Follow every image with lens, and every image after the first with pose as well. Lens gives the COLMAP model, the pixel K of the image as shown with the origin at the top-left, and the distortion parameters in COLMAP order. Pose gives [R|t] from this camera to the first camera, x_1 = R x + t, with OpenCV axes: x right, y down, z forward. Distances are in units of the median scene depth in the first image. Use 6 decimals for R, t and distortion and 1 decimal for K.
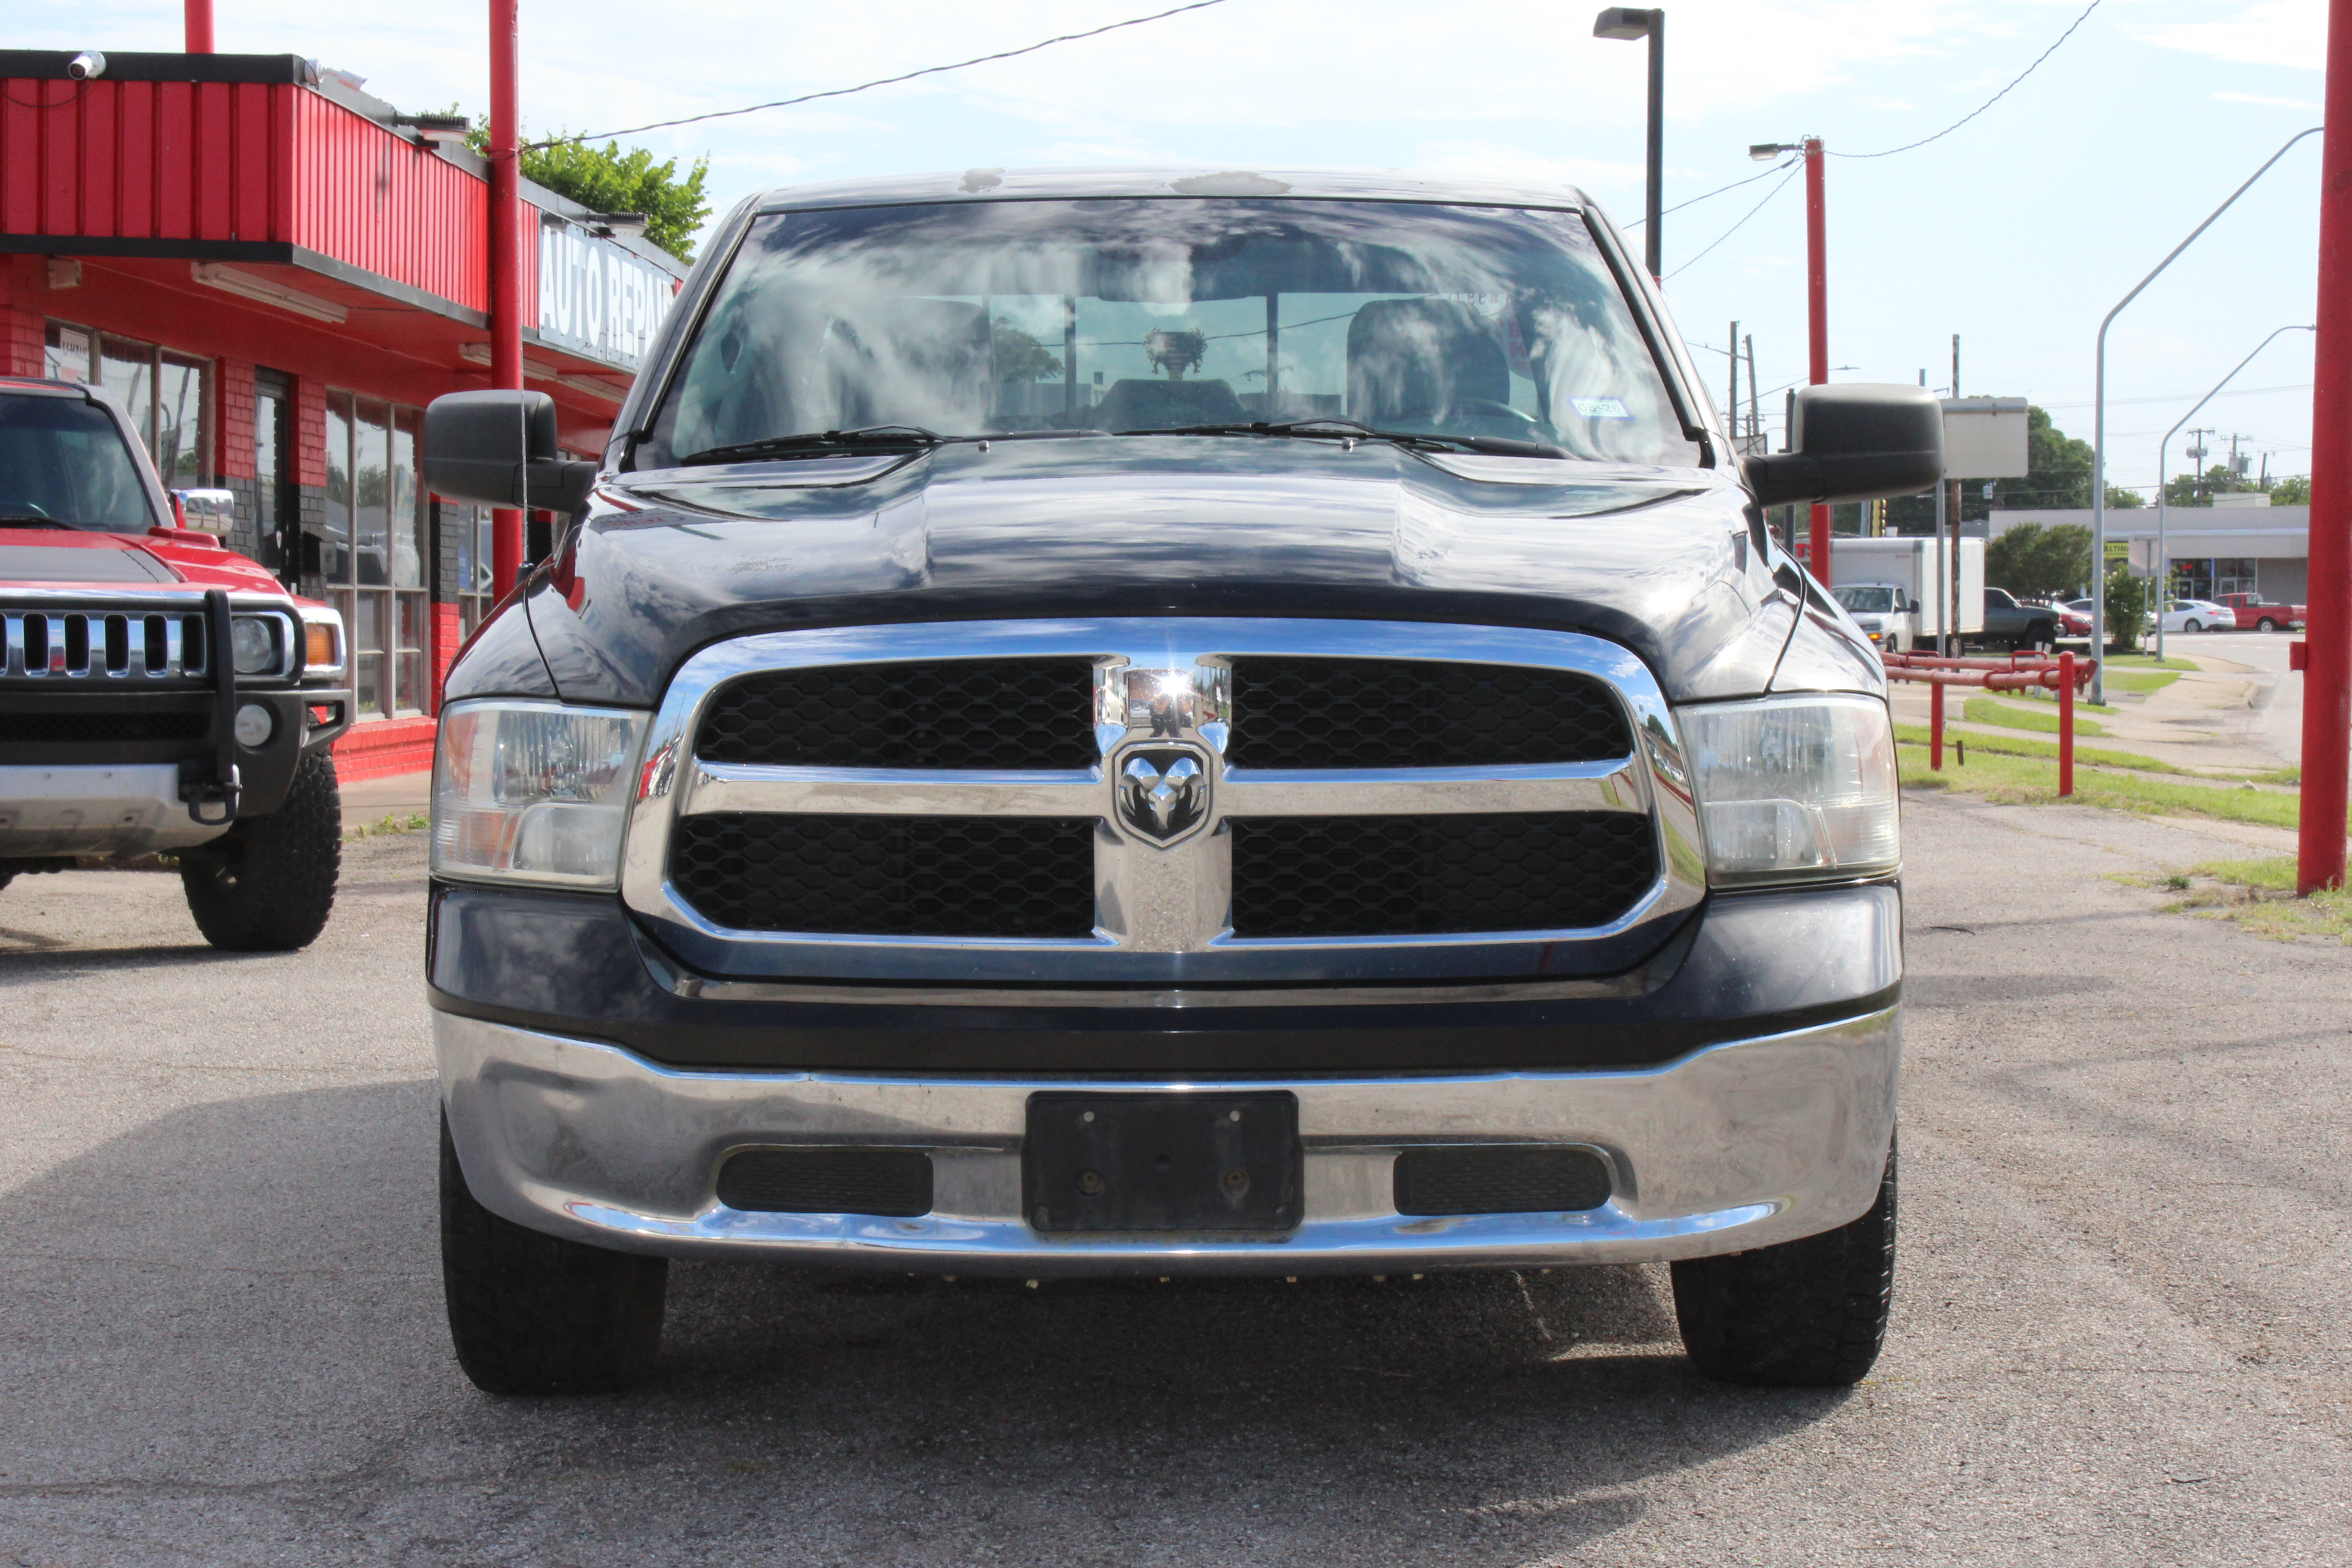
lens RADIAL K [[4616.6, 0, 1176.0], [0, 4616.6, 784.0], [0, 0, 1]] dist [0.065240, 0.036948]
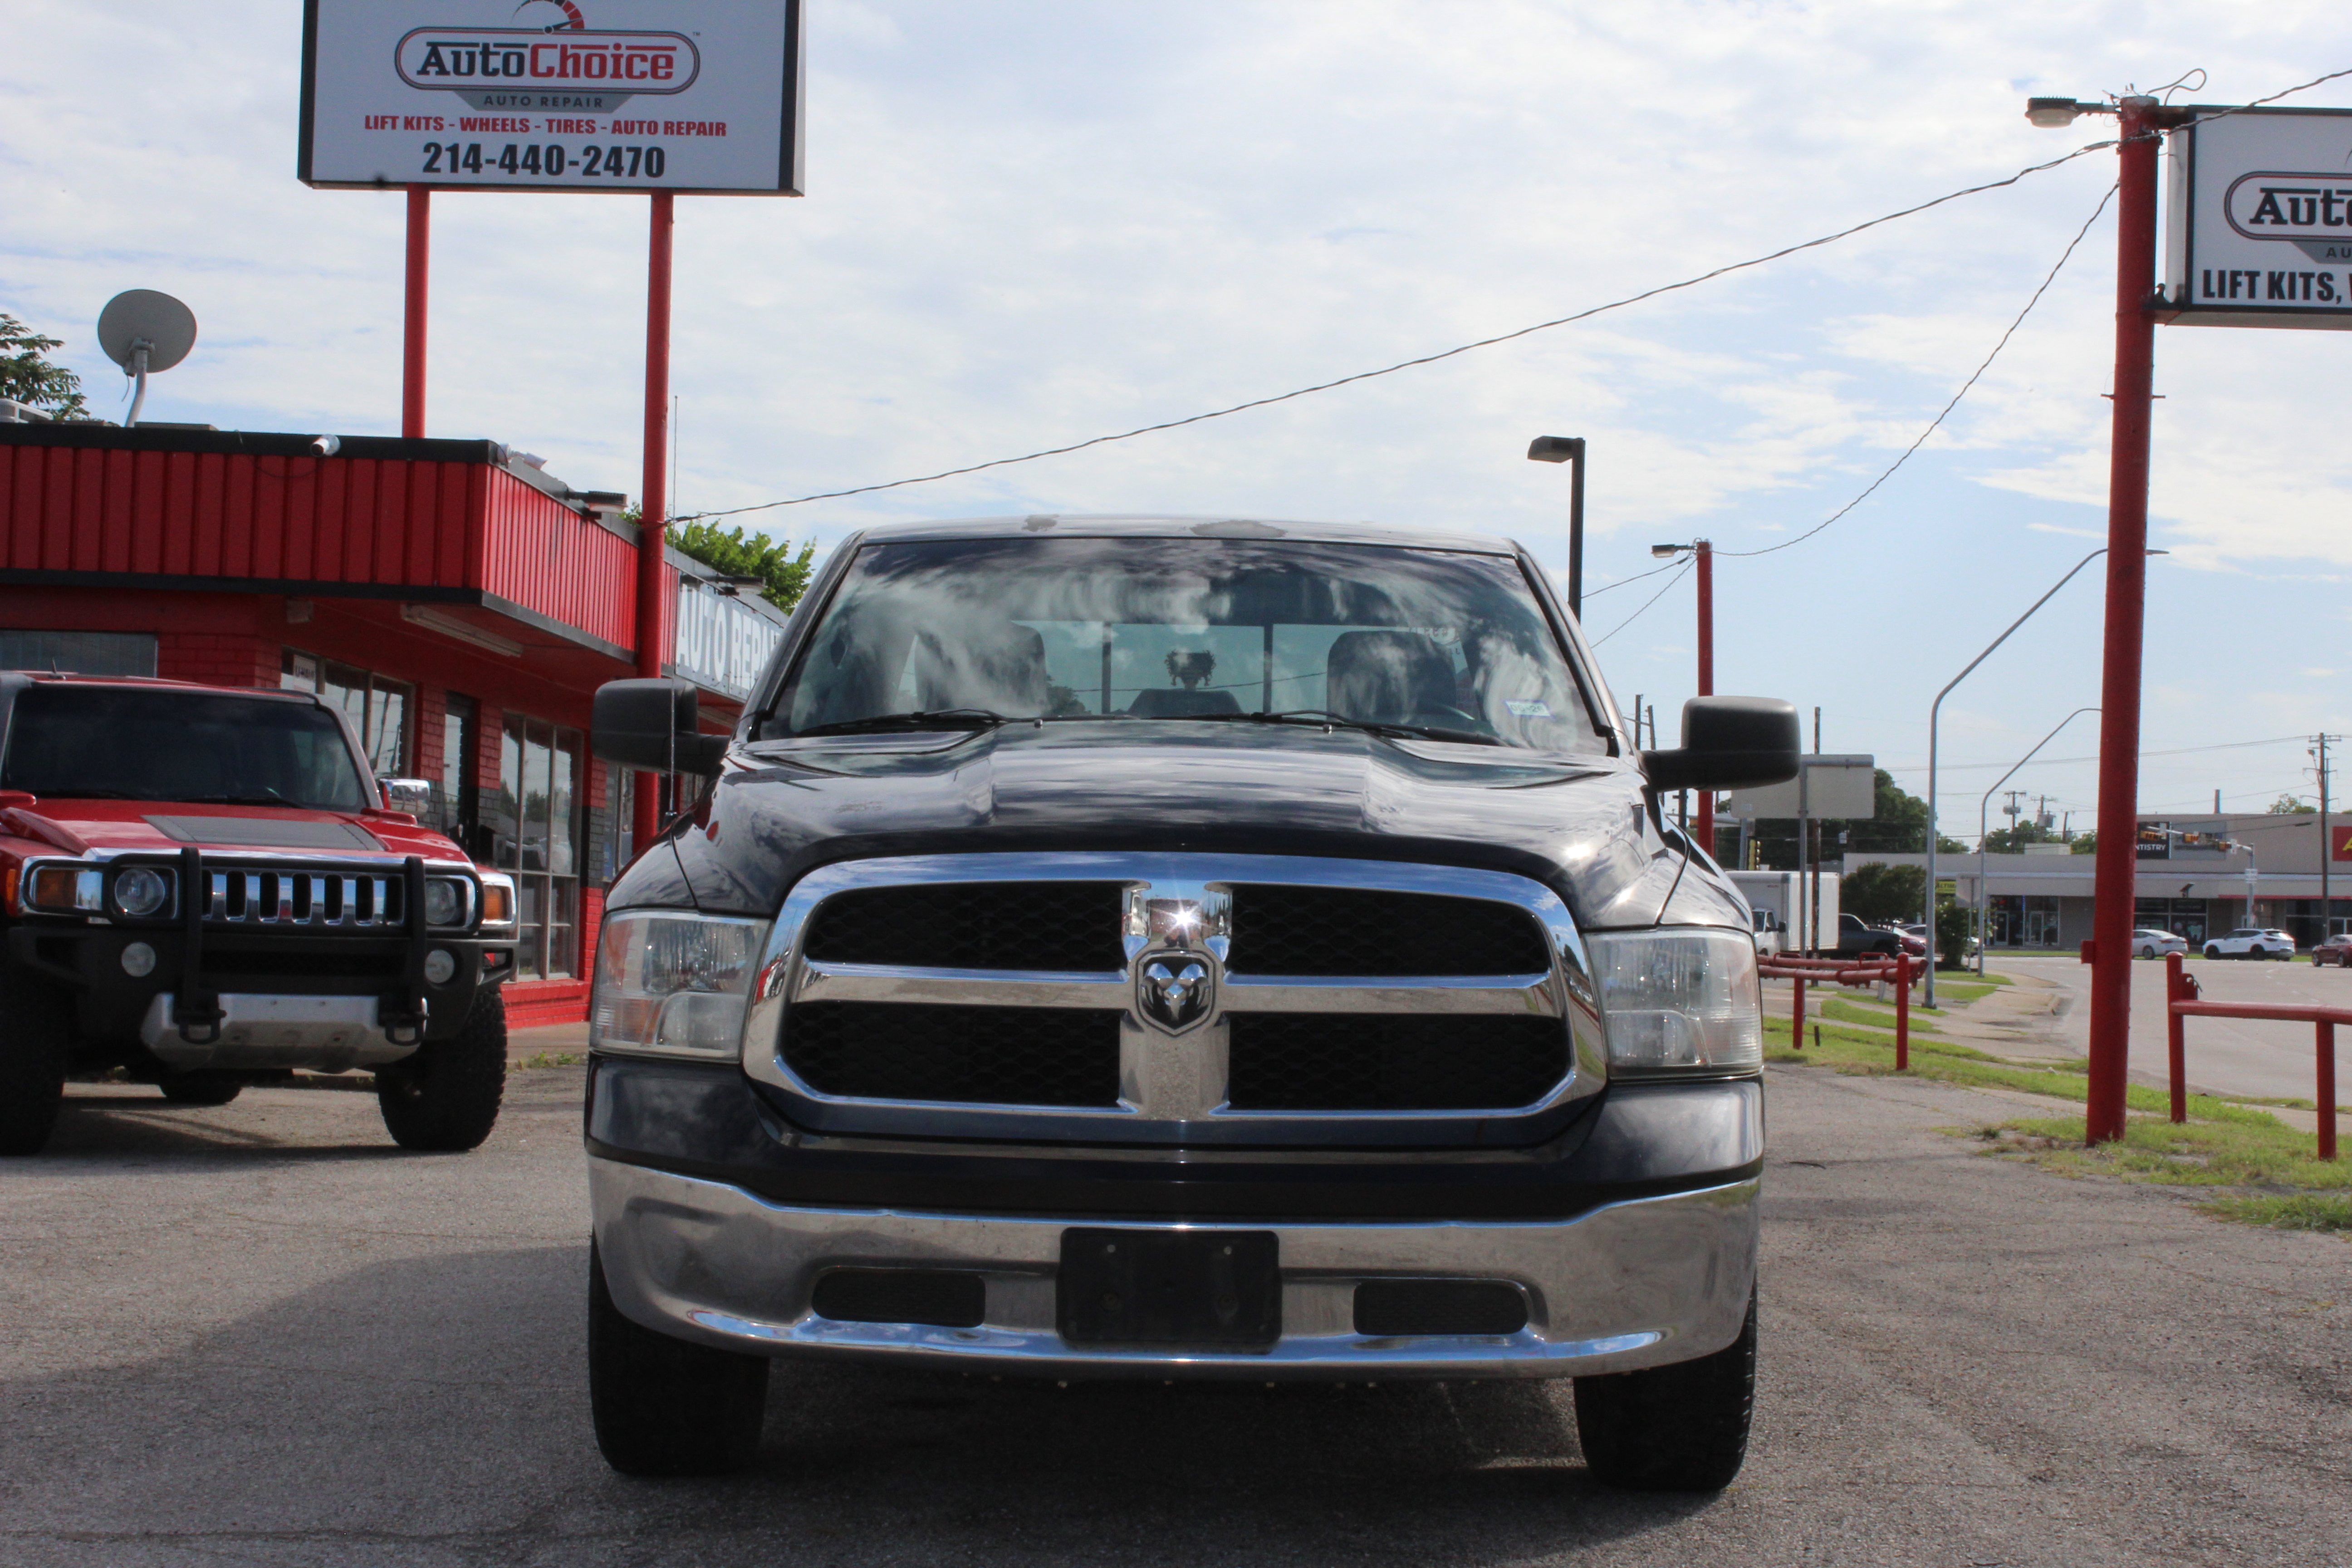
lens RADIAL K [[3763.9, 0, 1176.0], [0, 3763.9, 784.0], [0, 0, 1]] dist [-0.003024, 0.108621]
pose [[0.999767, 0.021476, -0.002228, -0.001397], [-0.021582, 0.997046, -0.073709, 0.017401], [0.000639, 0.073740, 0.997277, -0.020684]]
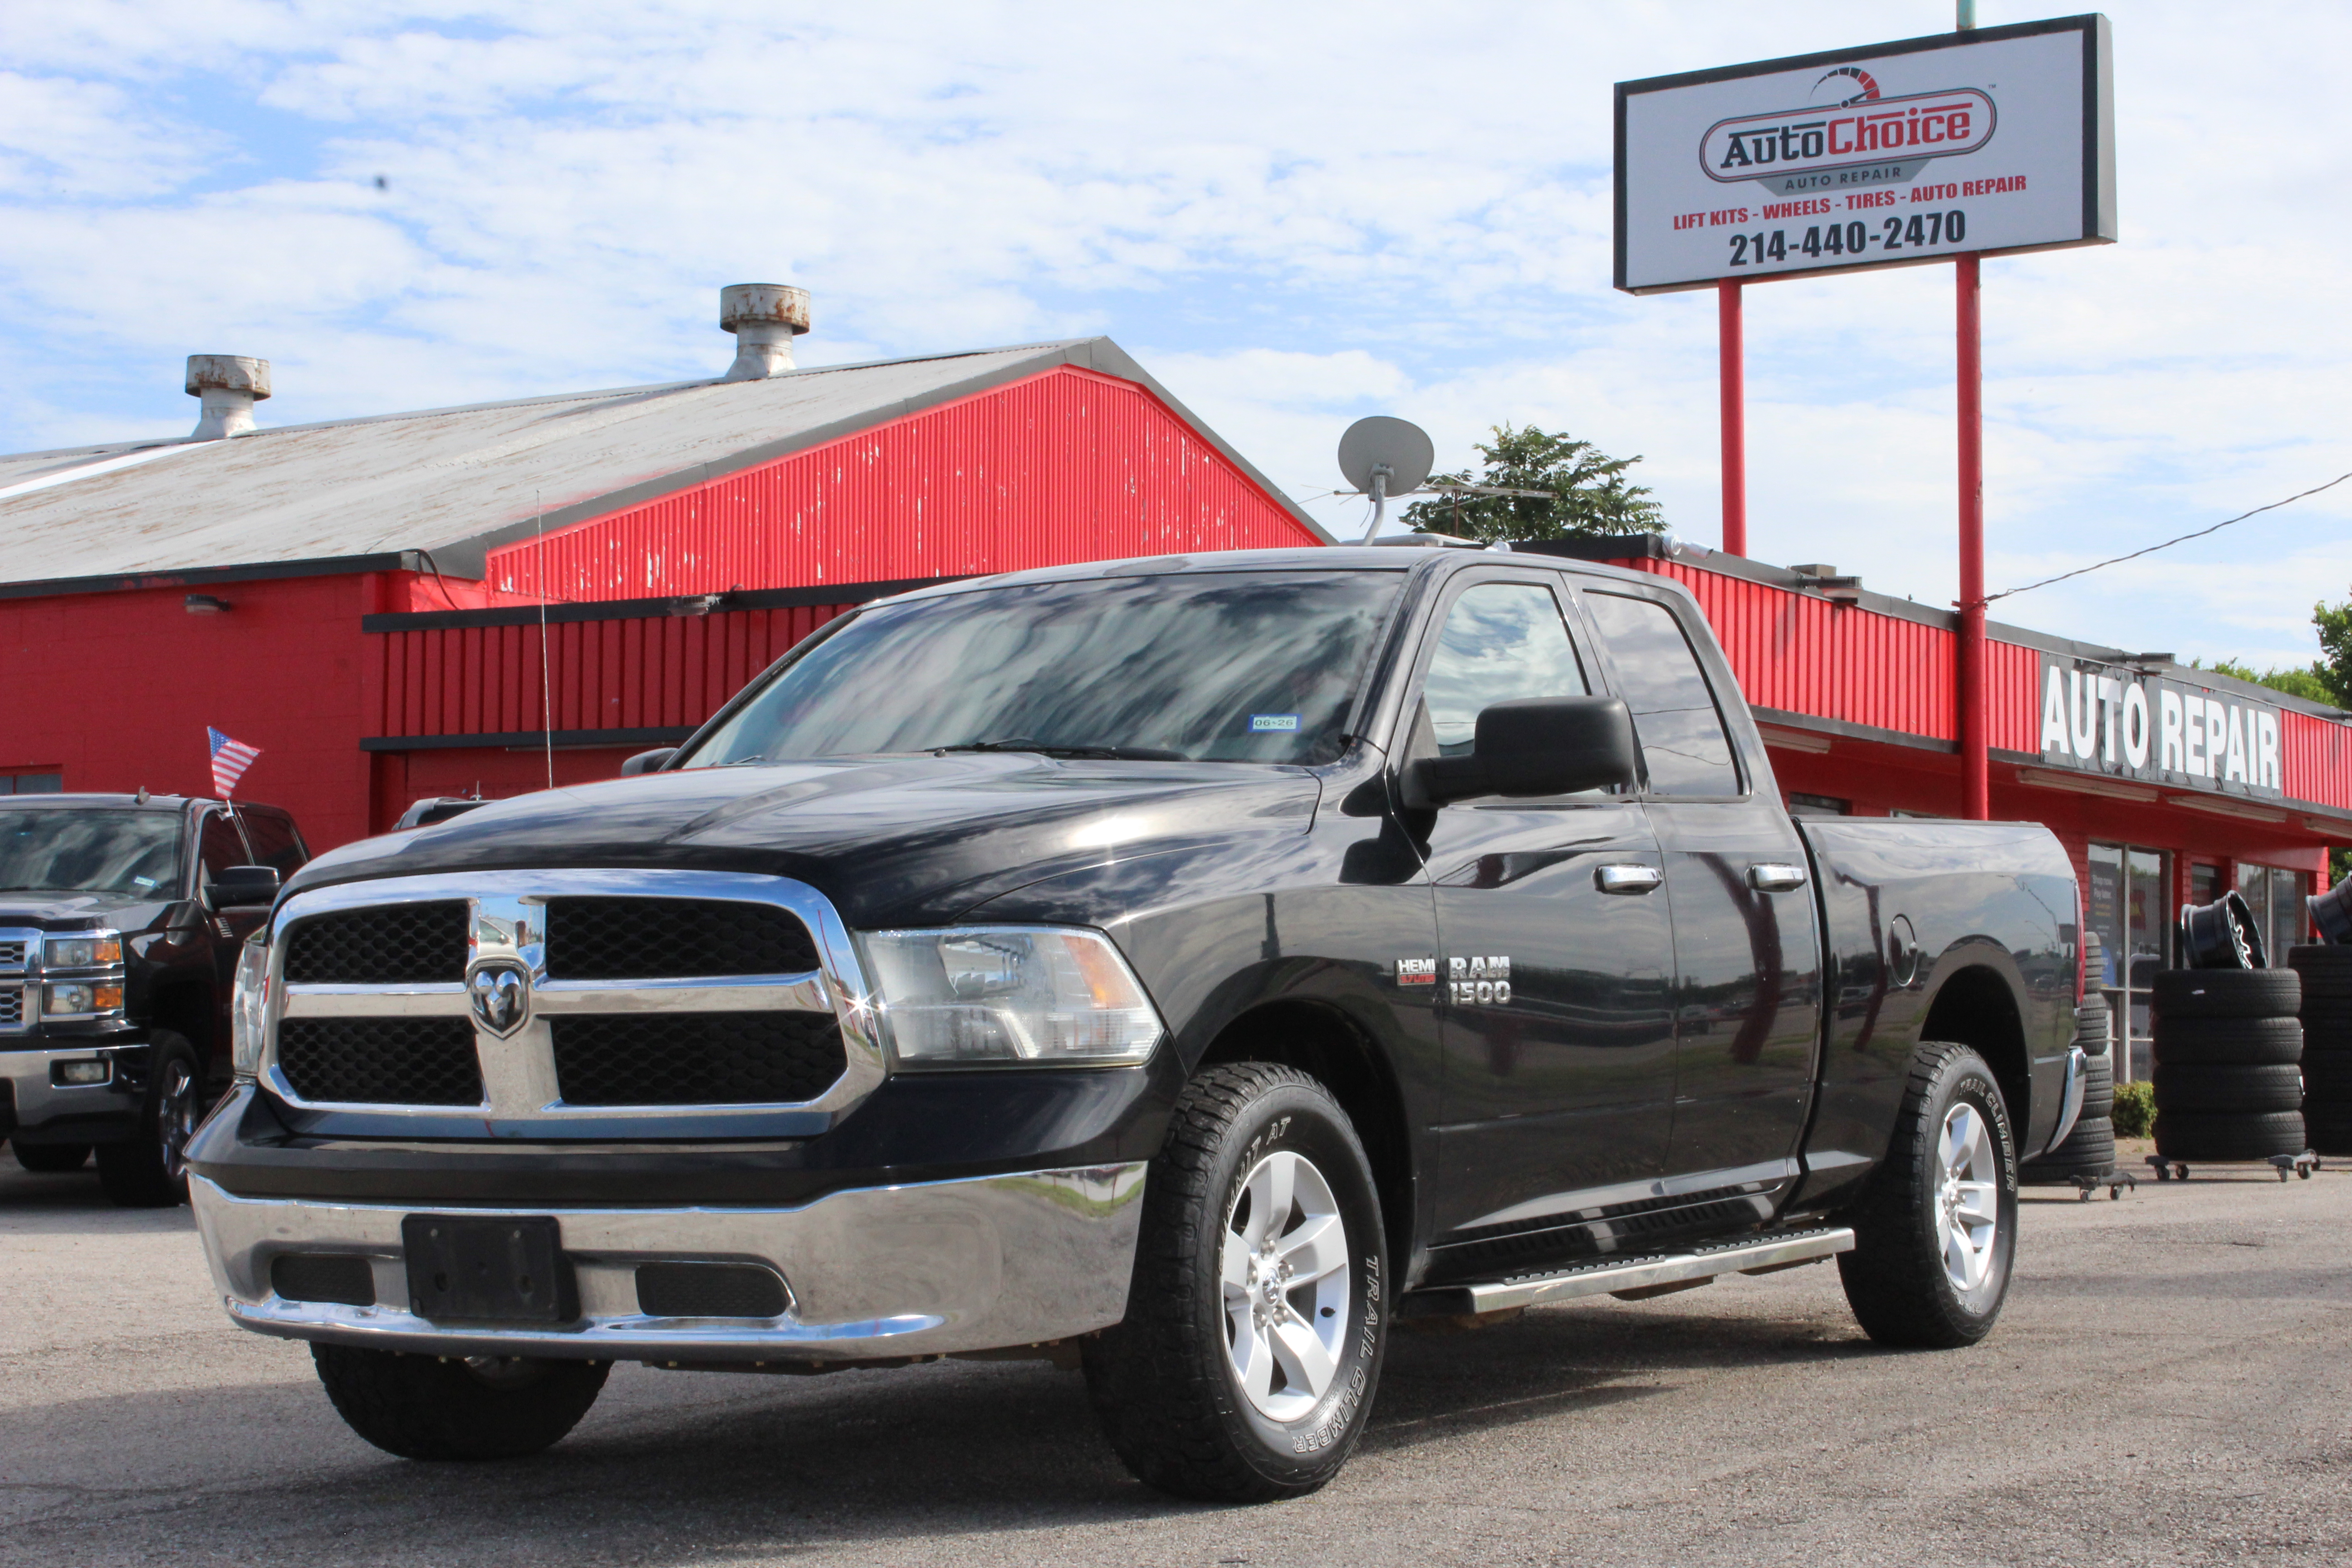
lens RADIAL K [[3971.5, 0, 1171.6], [0, 3971.5, 845.3], [0, 0, 1]] dist [0.048768, -0.119579]
pose [[0.872802, -0.027044, -0.487324, 0.608325], [-0.015005, 0.996505, -0.082174, 0.041419], [0.487843, 0.079034, 0.869346, 0.064011]]
